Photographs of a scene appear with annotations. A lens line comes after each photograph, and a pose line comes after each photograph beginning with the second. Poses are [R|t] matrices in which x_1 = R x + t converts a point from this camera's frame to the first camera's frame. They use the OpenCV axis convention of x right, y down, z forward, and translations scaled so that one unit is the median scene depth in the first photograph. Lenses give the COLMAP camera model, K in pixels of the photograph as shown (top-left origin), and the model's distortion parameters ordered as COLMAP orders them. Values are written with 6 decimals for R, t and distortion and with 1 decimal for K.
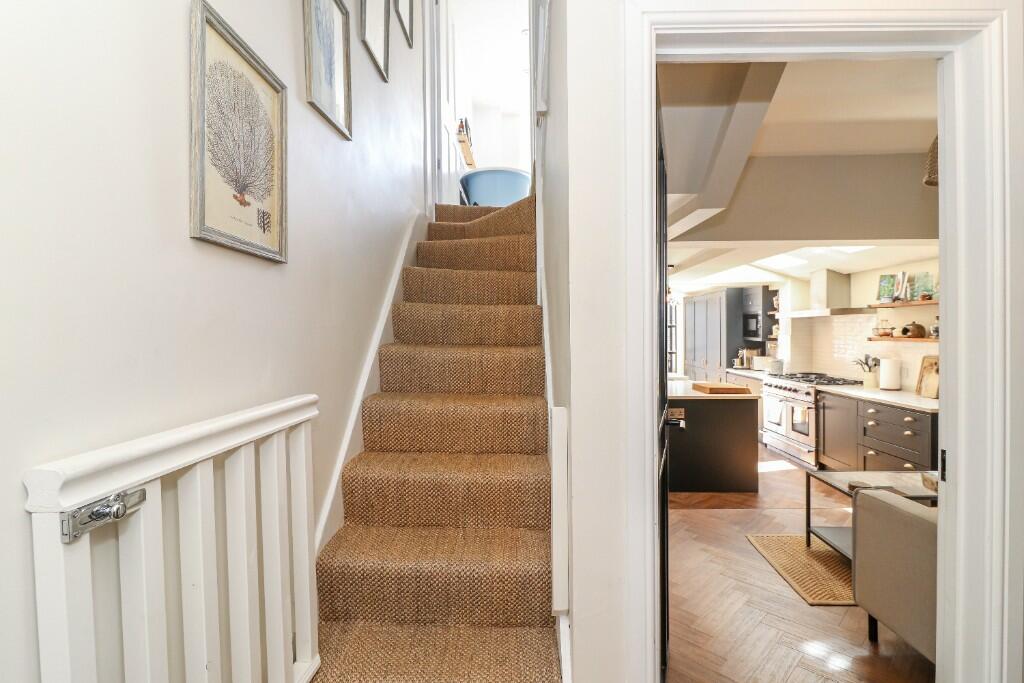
lens RADIAL K [[496.4, 0, 512.0], [0, 496.4, 341.5], [0, 0, 1]] dist [0.001126, 0.000033]
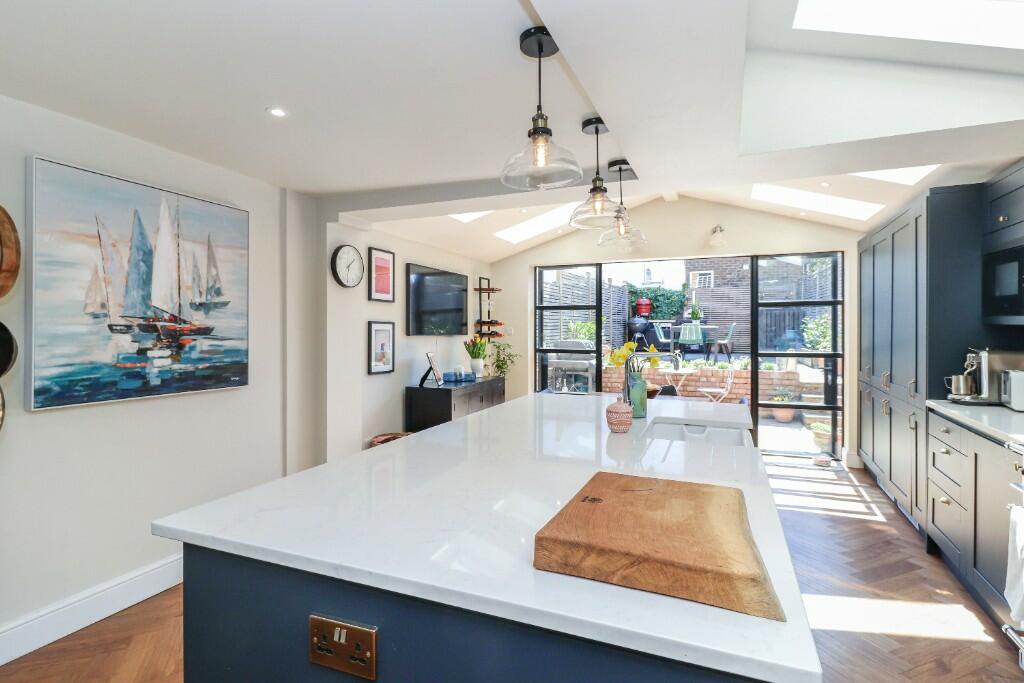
lens RADIAL K [[524.6, 0, 495.2], [0, 524.6, 327.3], [0, 0, 1]] dist [0.003251, 0.000103]
pose [[0.916686, 0.012557, -0.399411, 0.322329], [-0.020666, 0.999658, -0.016002, 0.013899], [0.399073, 0.022923, 0.916632, 0.552844]]
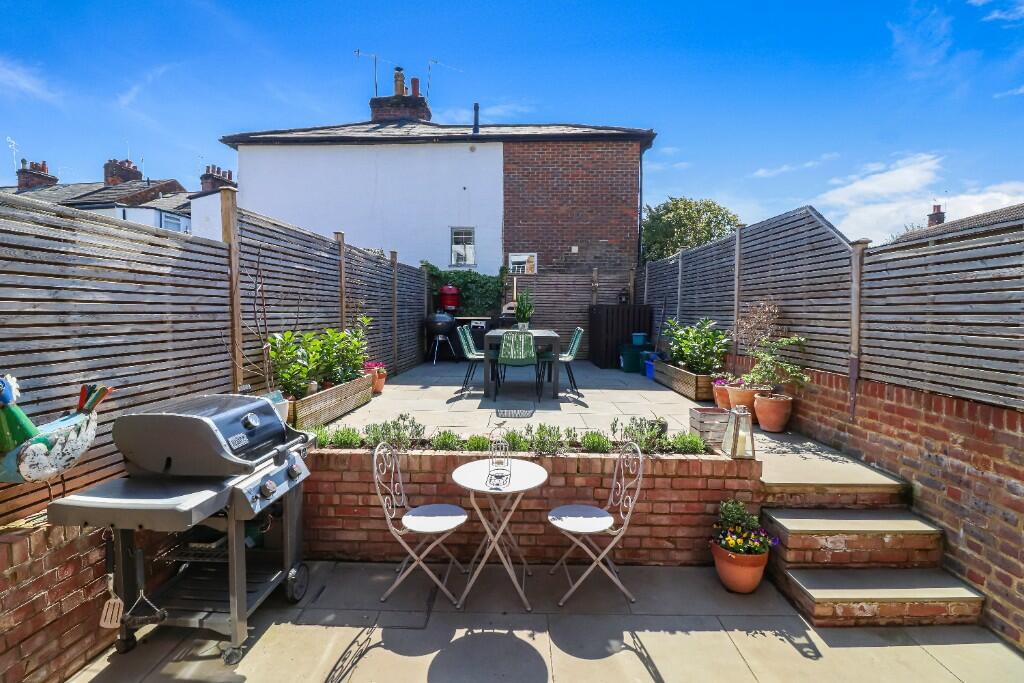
lens RADIAL K [[474.8, 0, 511.3], [0, 474.8, 332.3], [0, 0, 1]] dist [-0.012408, -0.000068]
pose [[0.999293, 0.020523, -0.031512, 0.248935], [-0.019936, 0.999624, 0.018835, -0.044480], [0.031887, -0.018194, 0.999326, 1.381046]]
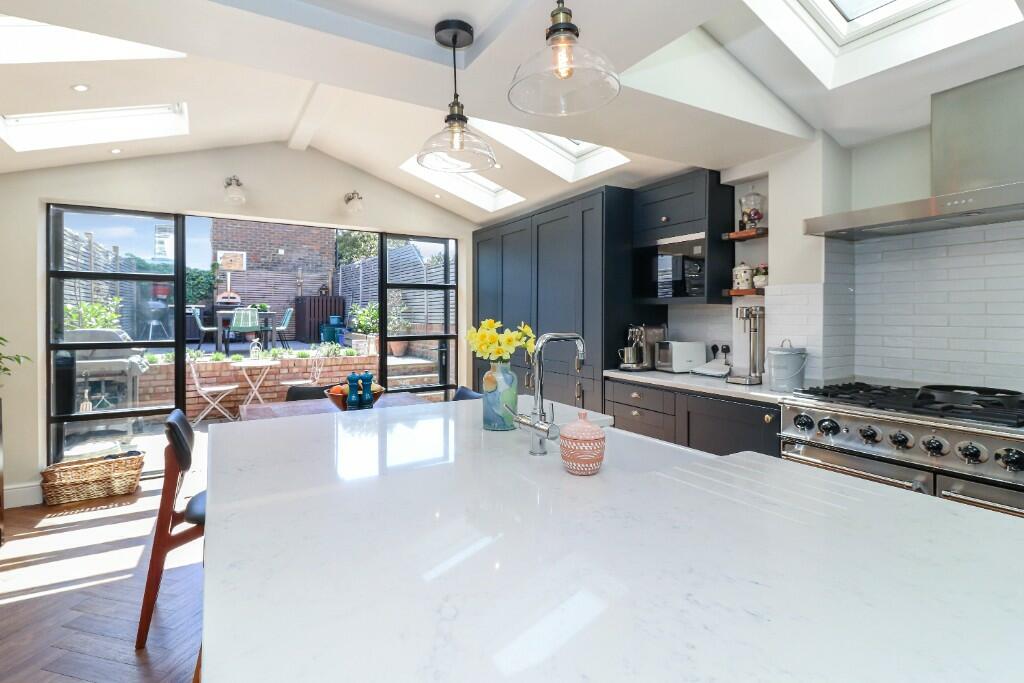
lens RADIAL K [[502.3, 0, 519.7], [0, 502.3, 317.1], [0, 0, 1]] dist [0.002468, -0.000250]
pose [[0.848797, 0.012795, 0.528564, 0.151550], [0.000392, 0.999692, -0.024829, 0.021174], [-0.528719, 0.021282, 0.848530, 0.742579]]
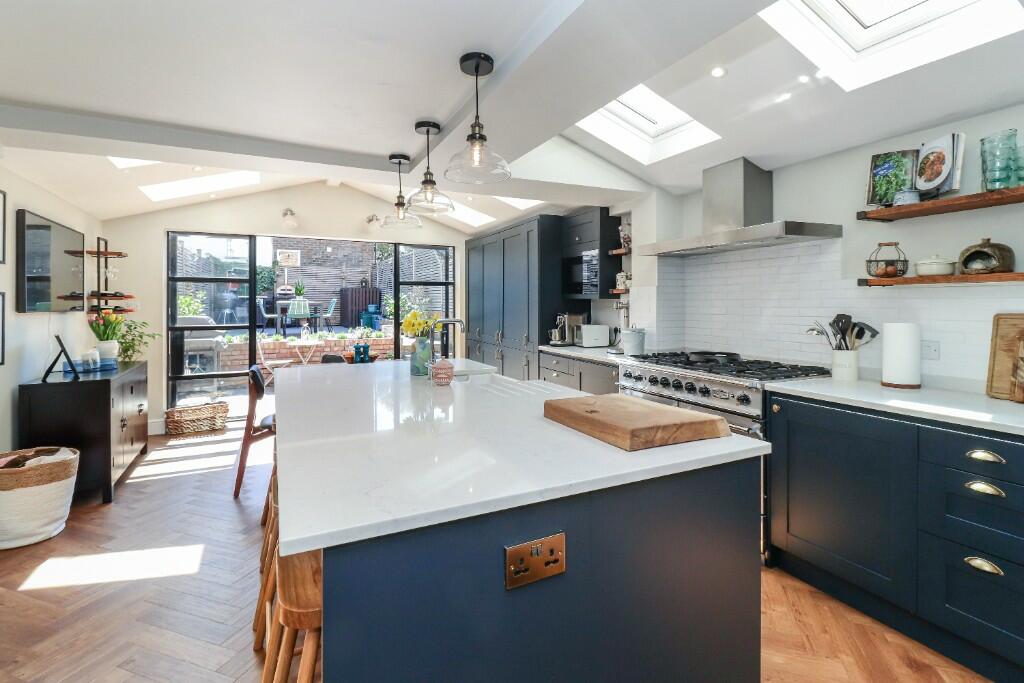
lens RADIAL K [[489.3, 0, 513.0], [0, 489.3, 299.7], [0, 0, 1]] dist [0.001834, -0.000203]
pose [[0.893525, 0.014671, 0.448774, 0.146489], [0.000590, 0.999427, -0.033846, 0.020562], [-0.449013, 0.030507, 0.893004, 0.528435]]
